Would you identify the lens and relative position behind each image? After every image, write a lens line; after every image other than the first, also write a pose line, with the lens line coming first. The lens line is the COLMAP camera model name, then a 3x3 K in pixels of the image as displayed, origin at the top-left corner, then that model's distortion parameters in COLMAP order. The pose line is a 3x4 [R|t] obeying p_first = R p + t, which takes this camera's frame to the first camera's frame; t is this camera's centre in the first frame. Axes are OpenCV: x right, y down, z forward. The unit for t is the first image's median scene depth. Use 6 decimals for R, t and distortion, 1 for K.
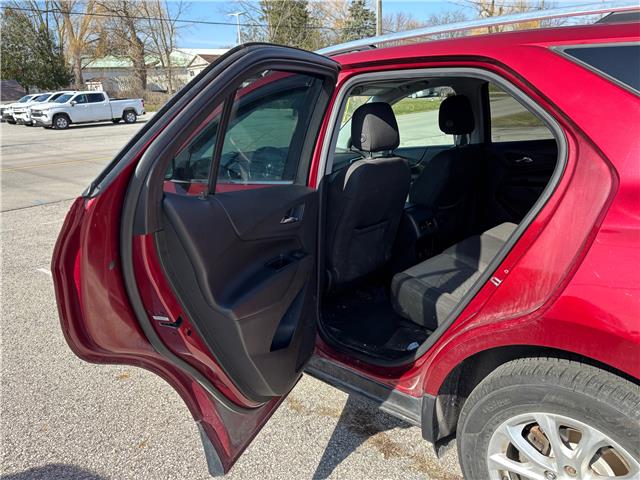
lens RADIAL K [[482.1, 0, 324.9], [0, 482.1, 250.0], [0, 0, 1]] dist [0.038901, -0.042755]
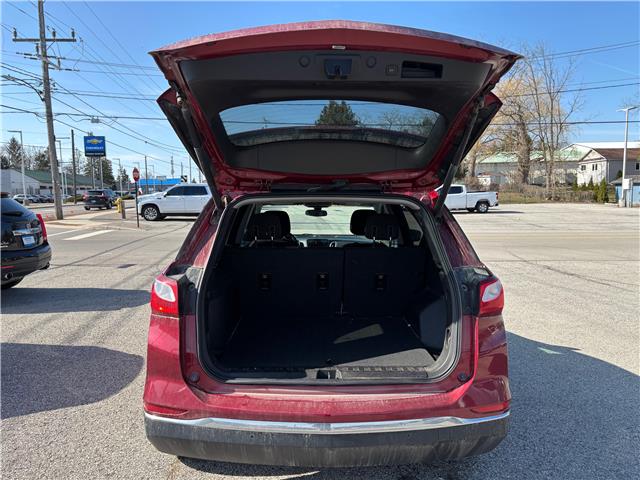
lens RADIAL K [[482.1, 0, 319.2], [0, 482.1, 241.5], [0, 0, 1]] dist [0.038901, -0.042755]
pose [[0.710022, 0.108779, -0.695727, 0.106061], [-0.241332, 0.965753, -0.095292, -0.004853], [0.661534, 0.235561, 0.711958, -0.009694]]
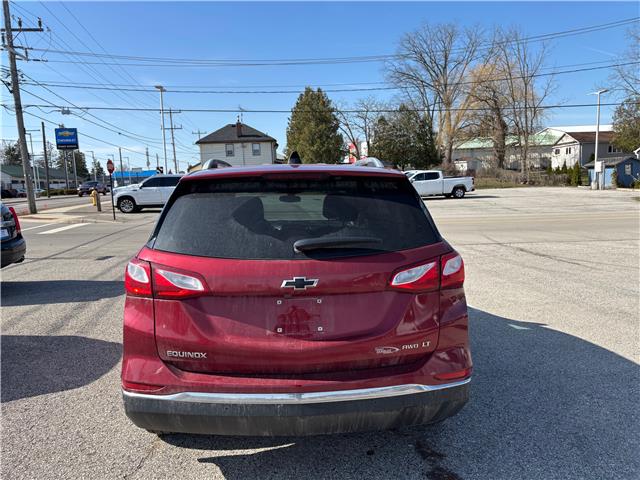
lens RADIAL K [[482.1, 0, 314.3], [0, 482.1, 244.6], [0, 0, 1]] dist [0.038901, -0.042755]
pose [[0.734123, 0.110821, -0.669912, 0.109497], [-0.215145, 0.973722, -0.074688, -0.003595], [0.644031, 0.198959, 0.738674, -0.010240]]
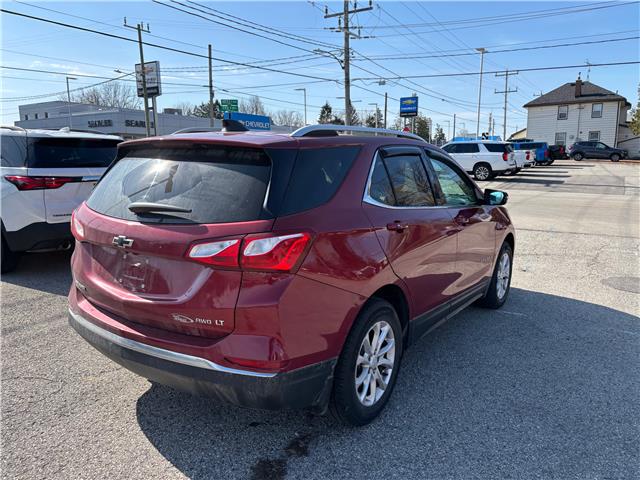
lens RADIAL K [[482.1, 0, 322.4], [0, 482.1, 244.5], [0, 0, 1]] dist [0.038901, -0.042755]
pose [[0.166114, 0.224253, -0.960269, 0.142010], [-0.307310, 0.937076, 0.165676, -0.024928], [0.936999, 0.267579, 0.224577, 0.052596]]
